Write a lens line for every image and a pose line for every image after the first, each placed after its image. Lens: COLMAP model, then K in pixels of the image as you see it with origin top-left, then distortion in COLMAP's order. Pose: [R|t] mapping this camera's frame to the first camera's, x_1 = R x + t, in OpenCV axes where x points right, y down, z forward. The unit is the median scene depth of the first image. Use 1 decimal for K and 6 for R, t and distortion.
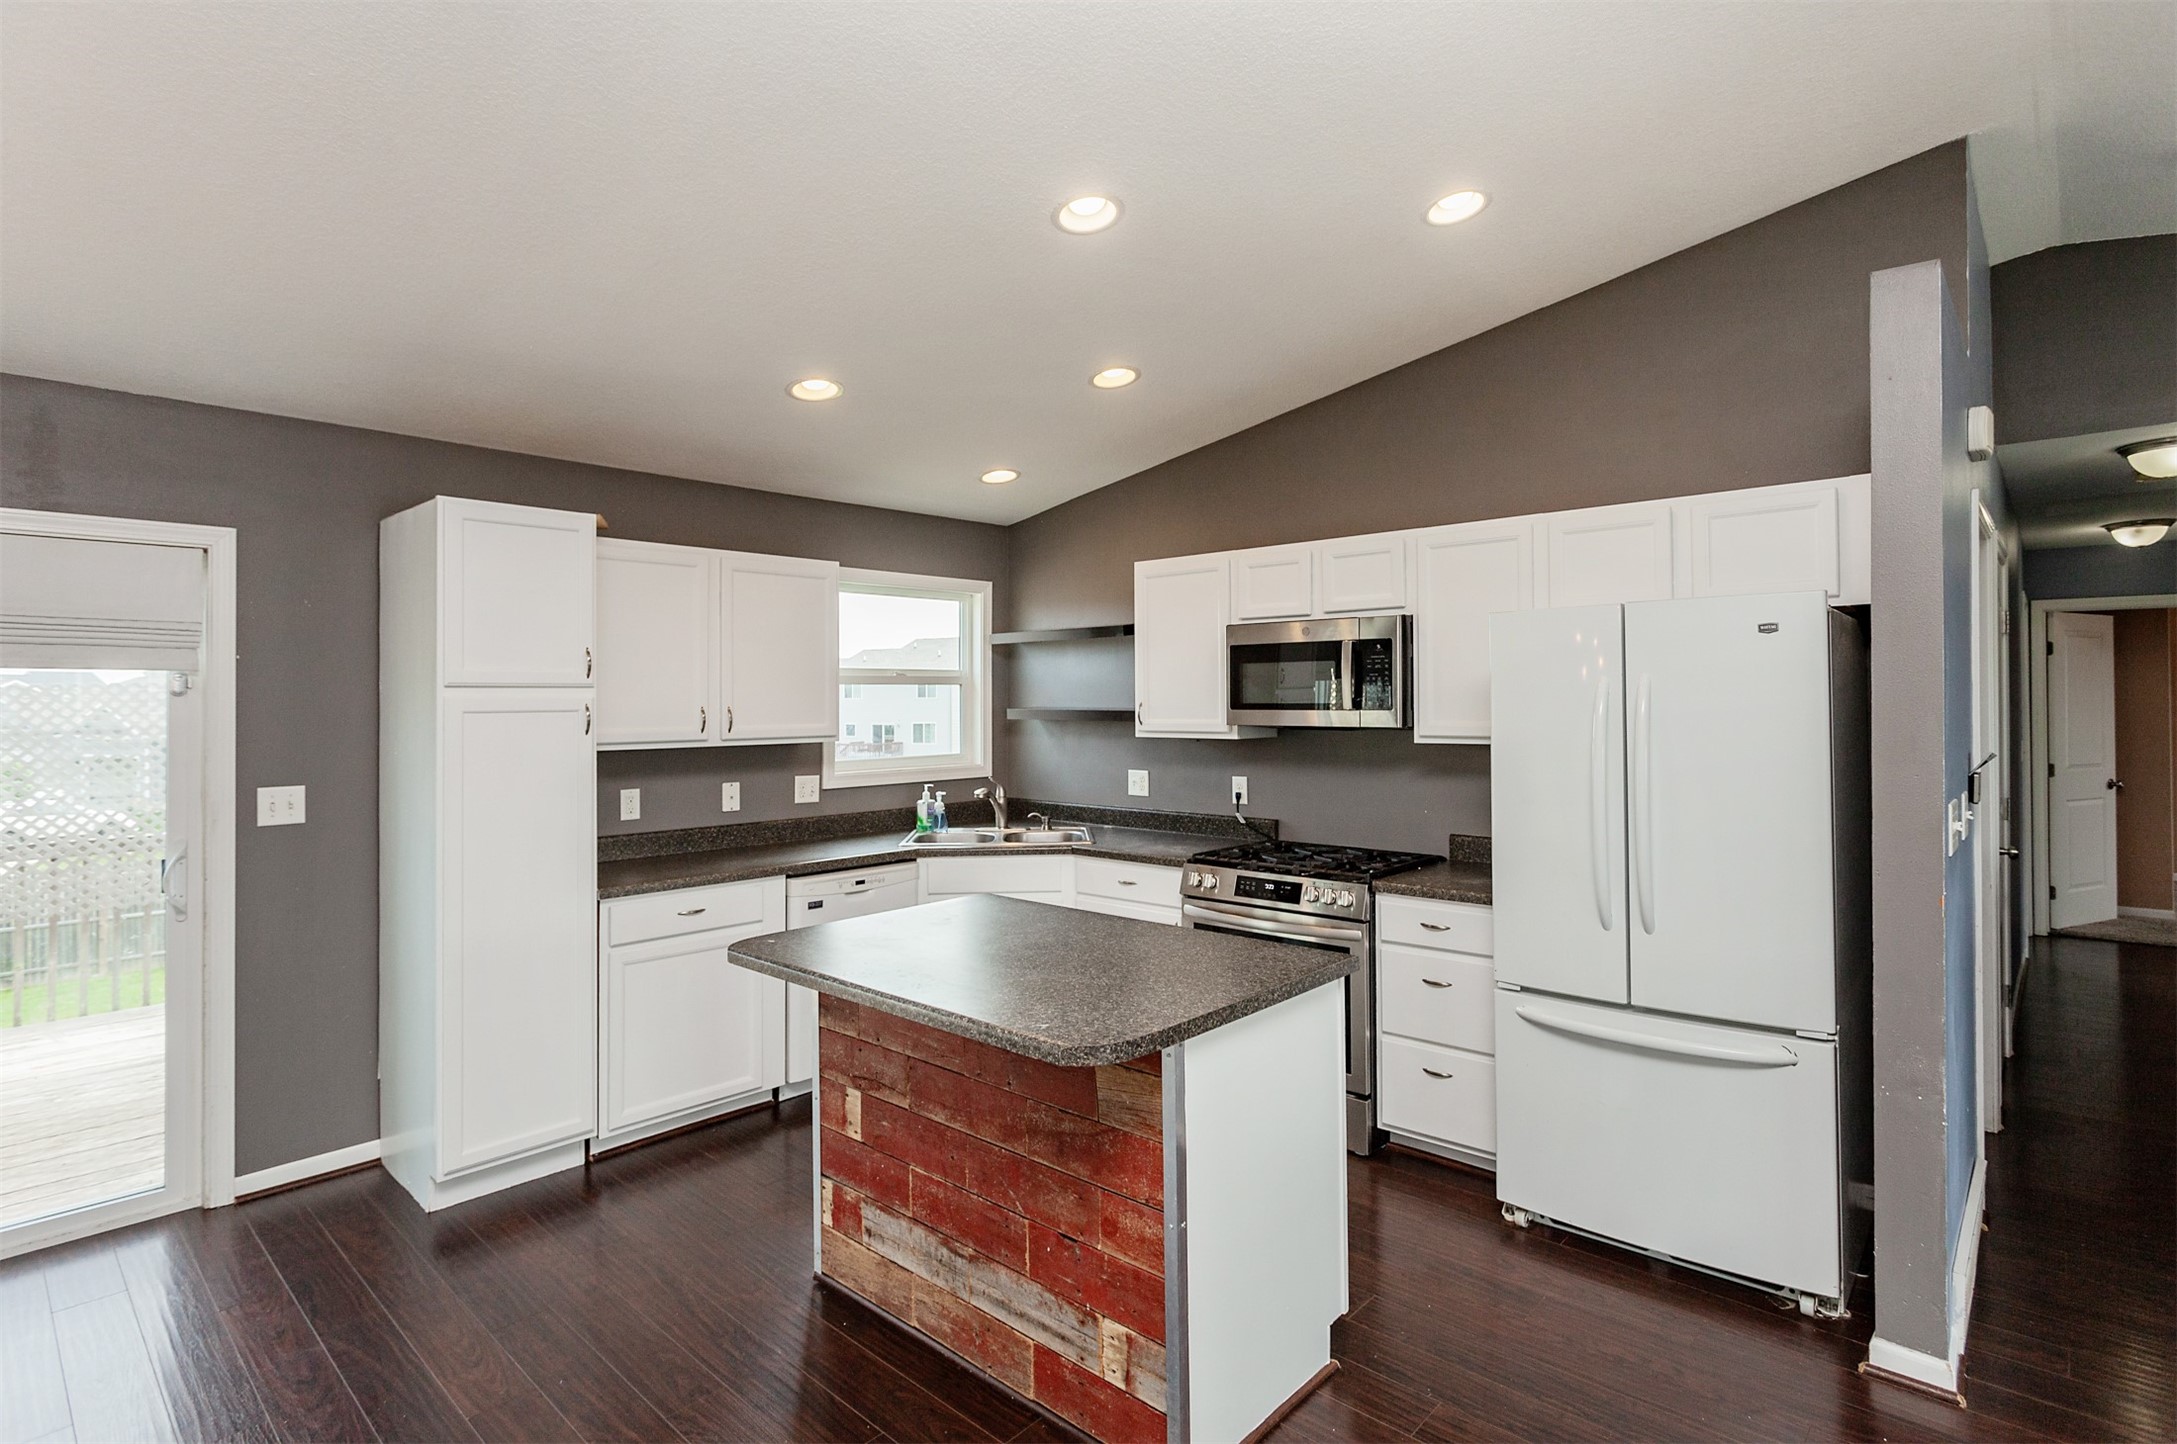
lens RADIAL K [[1057.6, 0, 1088.5], [0, 1057.6, 722.0], [0, 0, 1]] dist [-0.004345, -0.000391]
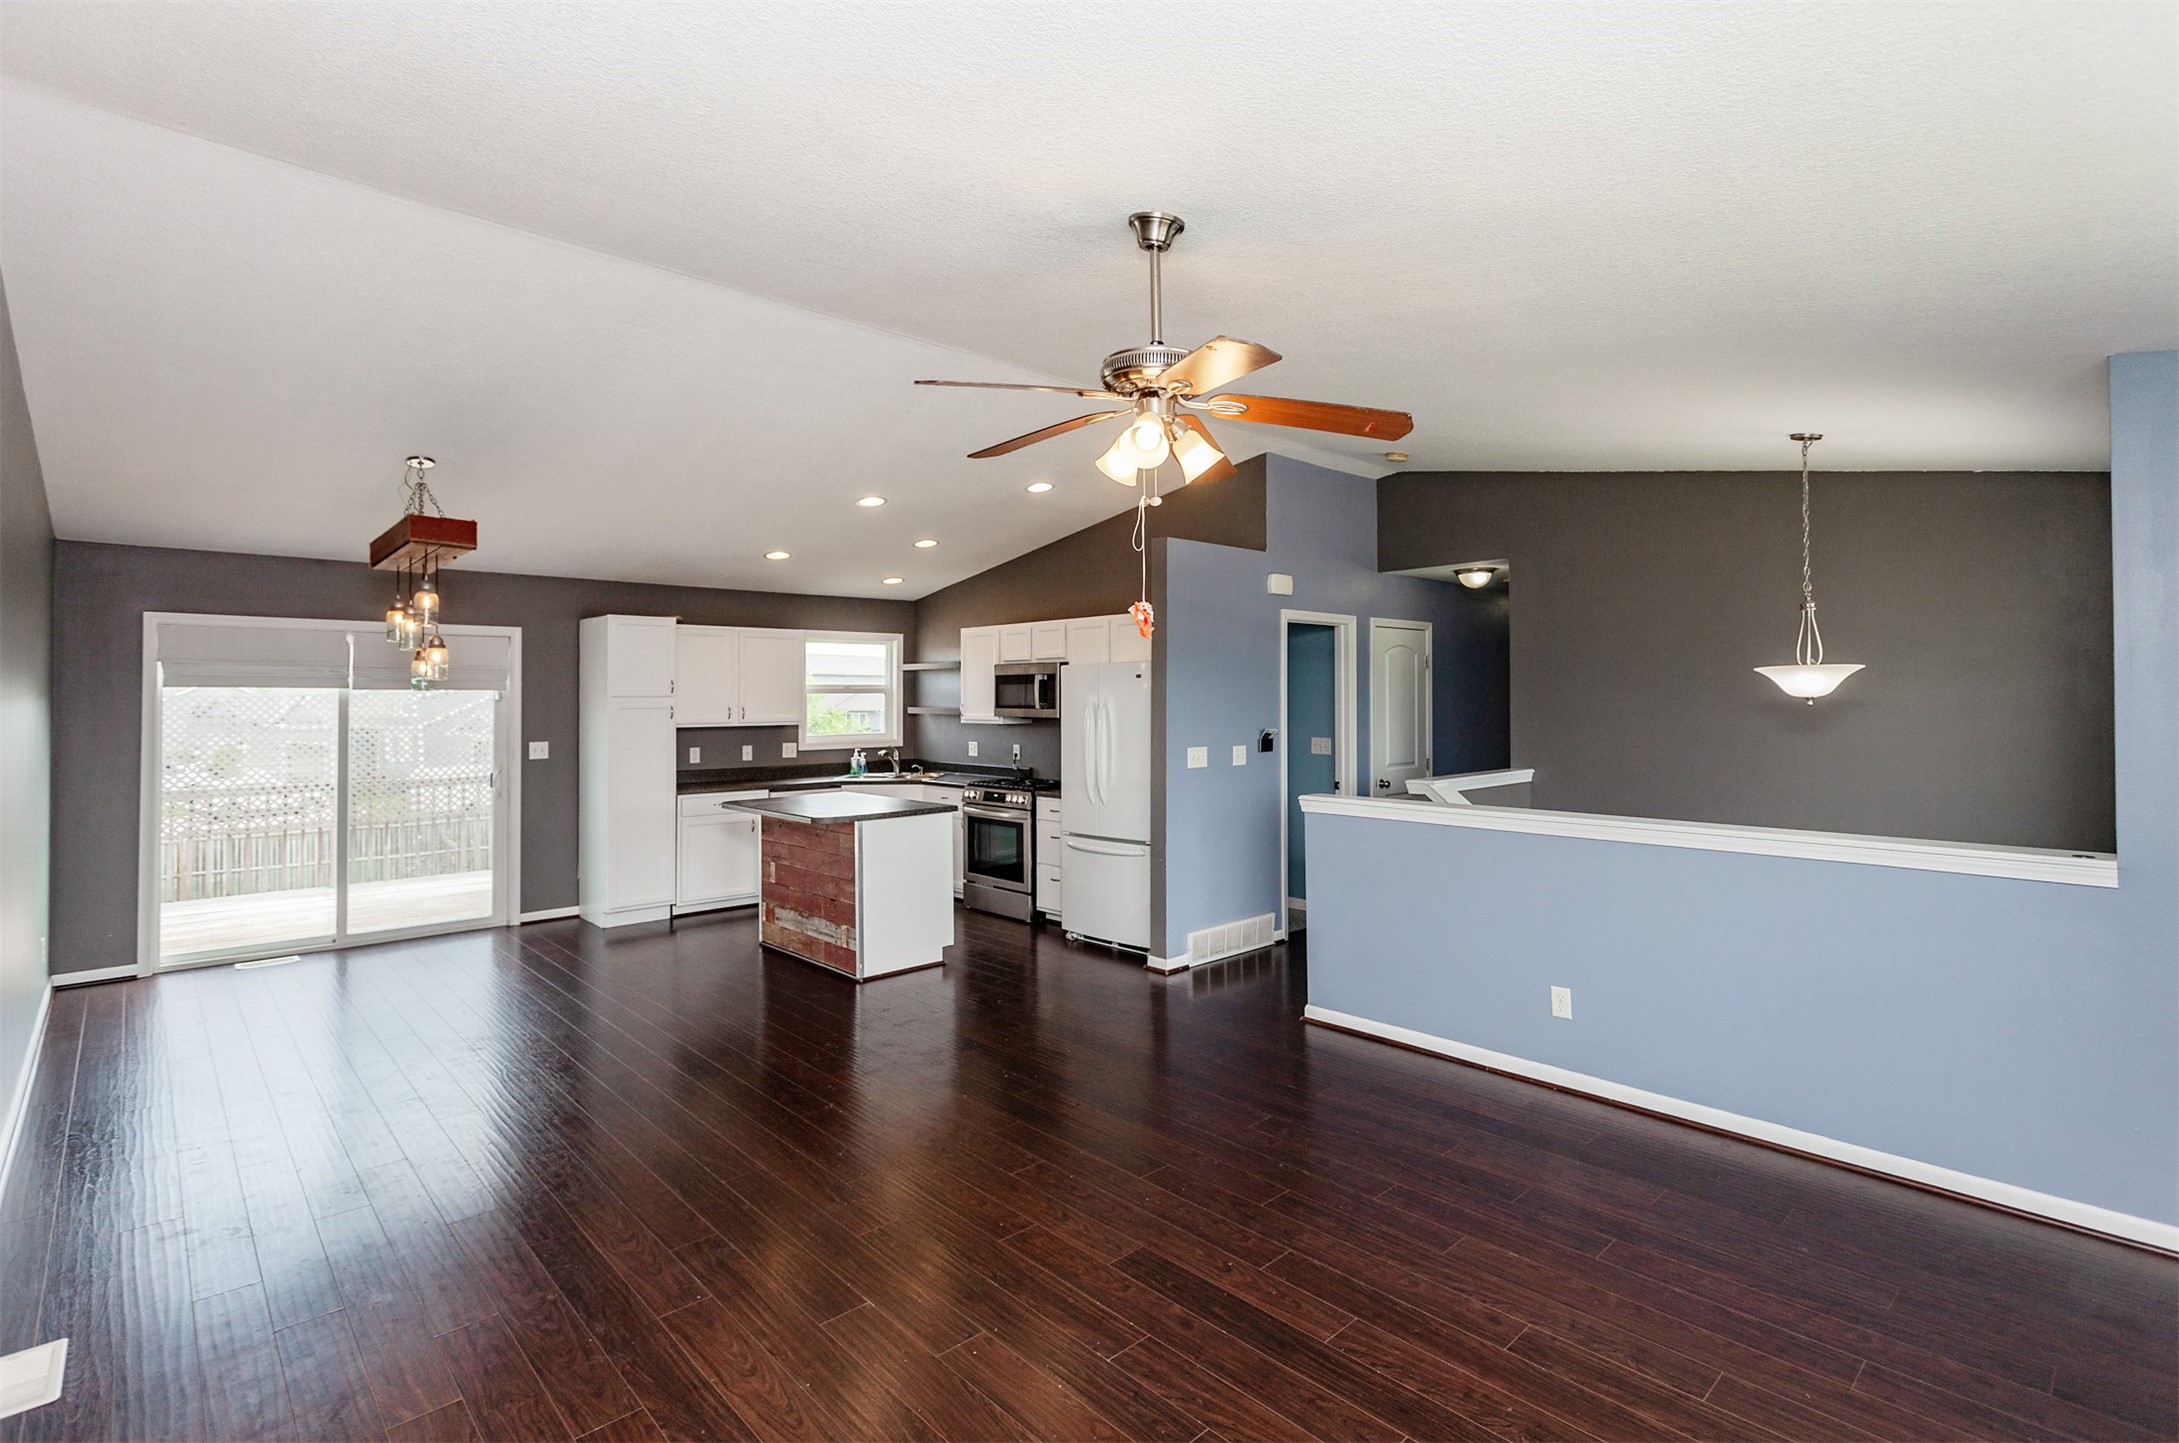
lens RADIAL K [[1046.1, 0, 1089.5], [0, 1046.1, 721.5], [0, 0, 1]] dist [0.001048, 0.000065]
pose [[0.996458, 0.004164, -0.083987, 0.517239], [-0.003818, 0.999984, 0.004283, 0.003525], [0.084004, -0.003947, 0.996458, -0.986040]]
